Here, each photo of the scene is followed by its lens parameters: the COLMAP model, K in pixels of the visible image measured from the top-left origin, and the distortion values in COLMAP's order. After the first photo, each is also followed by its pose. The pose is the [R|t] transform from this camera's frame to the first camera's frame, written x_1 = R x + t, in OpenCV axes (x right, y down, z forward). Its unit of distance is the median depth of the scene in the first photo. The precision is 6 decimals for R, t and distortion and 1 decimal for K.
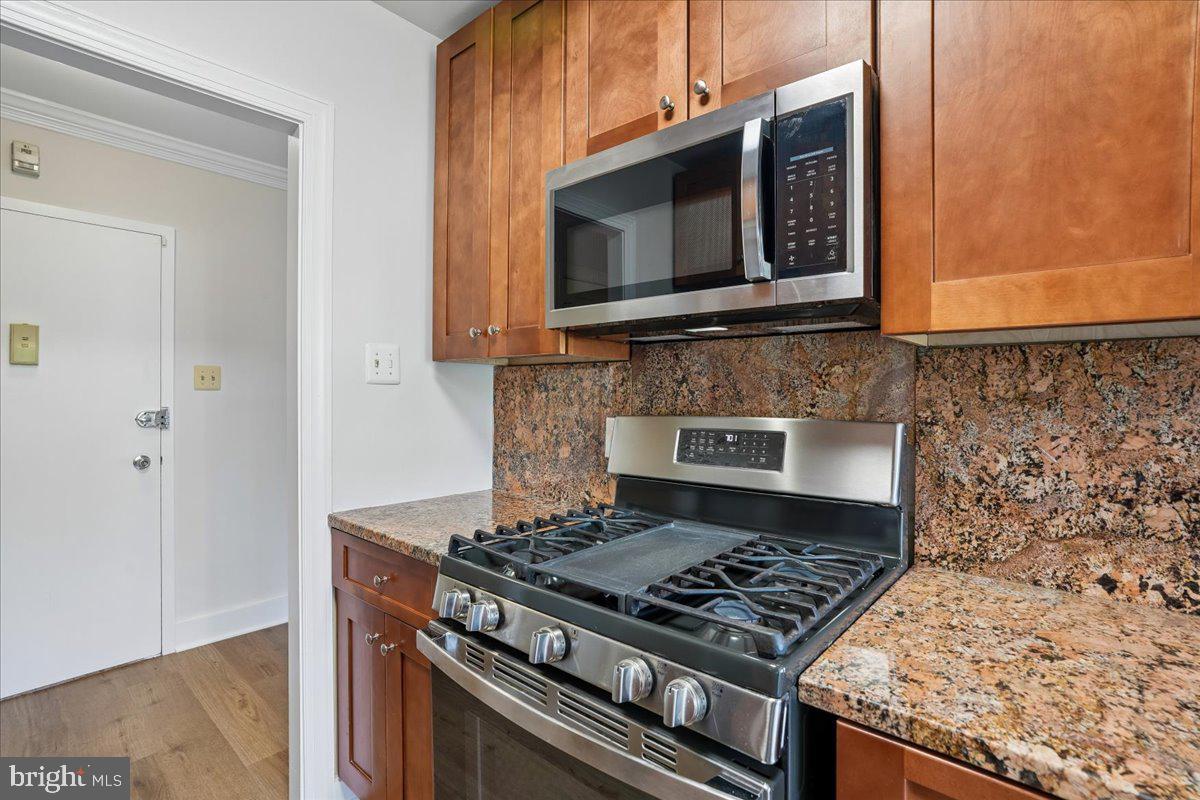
lens RADIAL K [[547.7, 0, 597.2], [0, 547.7, 402.5], [0, 0, 1]] dist [-0.021652, 0.004246]
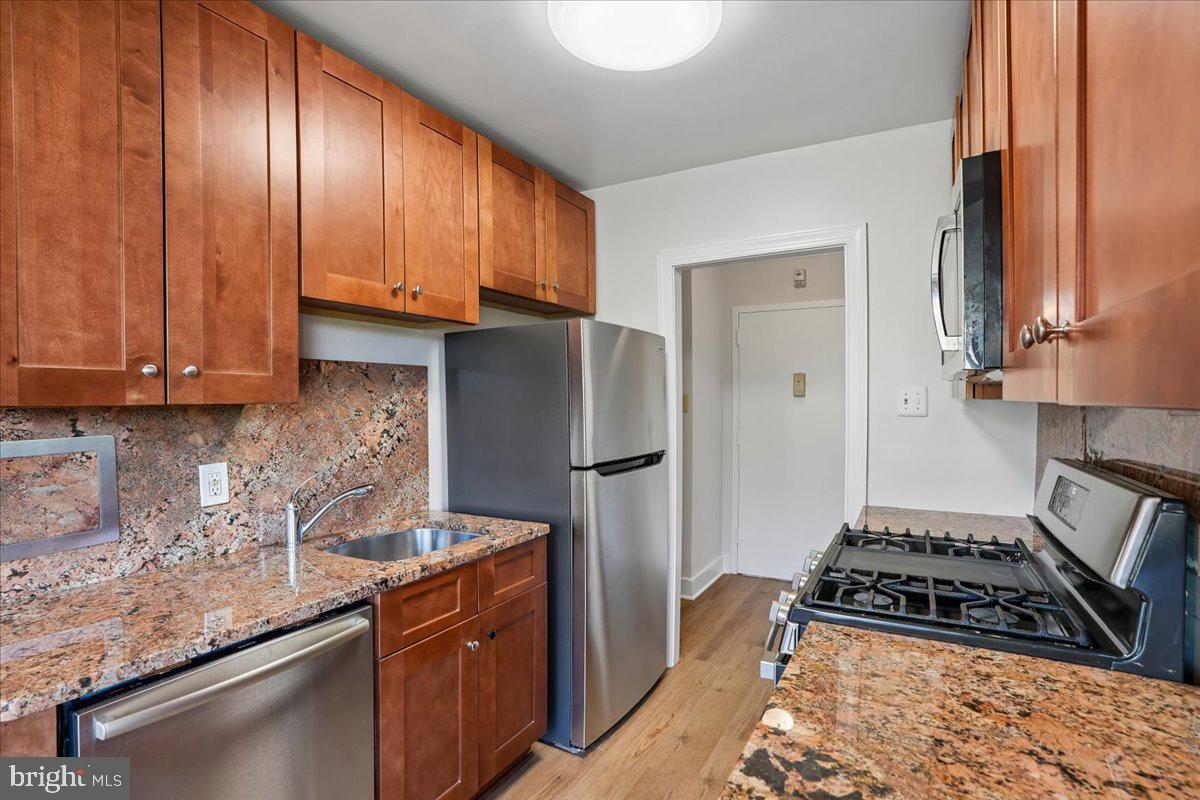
lens RADIAL K [[547.7, 0, 586.3], [0, 547.7, 423.9], [0, 0, 1]] dist [-0.021652, 0.004246]
pose [[0.185275, 0.024794, -0.982374, 1.554628], [0.012445, 0.999542, 0.027575, -0.131010], [0.982608, -0.017334, 0.184882, 0.019498]]
